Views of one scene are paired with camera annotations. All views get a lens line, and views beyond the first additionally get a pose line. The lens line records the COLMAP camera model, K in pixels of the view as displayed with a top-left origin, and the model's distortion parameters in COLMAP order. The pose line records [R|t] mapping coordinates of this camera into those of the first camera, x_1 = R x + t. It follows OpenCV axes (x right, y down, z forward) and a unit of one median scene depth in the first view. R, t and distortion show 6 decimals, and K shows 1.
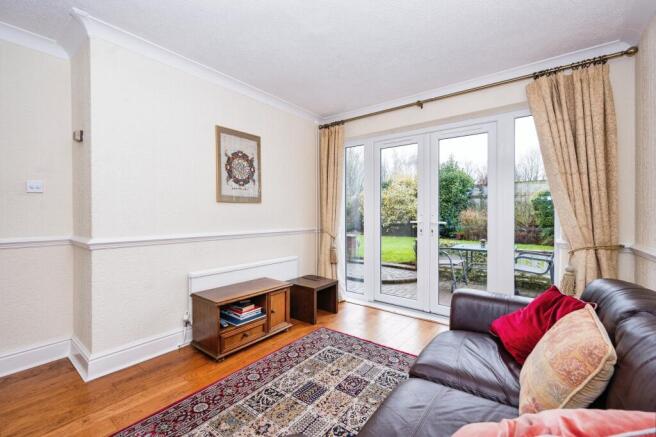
lens RADIAL K [[280.8, 0, 328.6], [0, 280.8, 216.1], [0, 0, 1]] dist [0.000731, 0.000485]
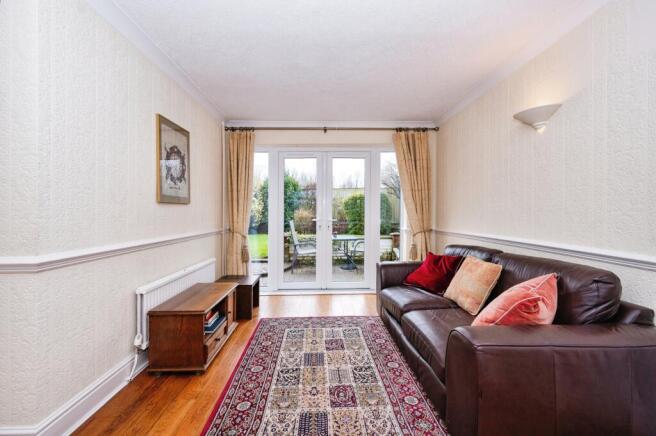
lens RADIAL K [[280.8, 0, 313.5], [0, 280.8, 214.4], [0, 0, 1]] dist [0.000731, 0.000485]
pose [[0.772746, -0.013939, 0.634562, -0.678922], [0.014092, 0.999889, 0.004803, -0.013320], [-0.634558, 0.005231, 0.772857, 0.033866]]
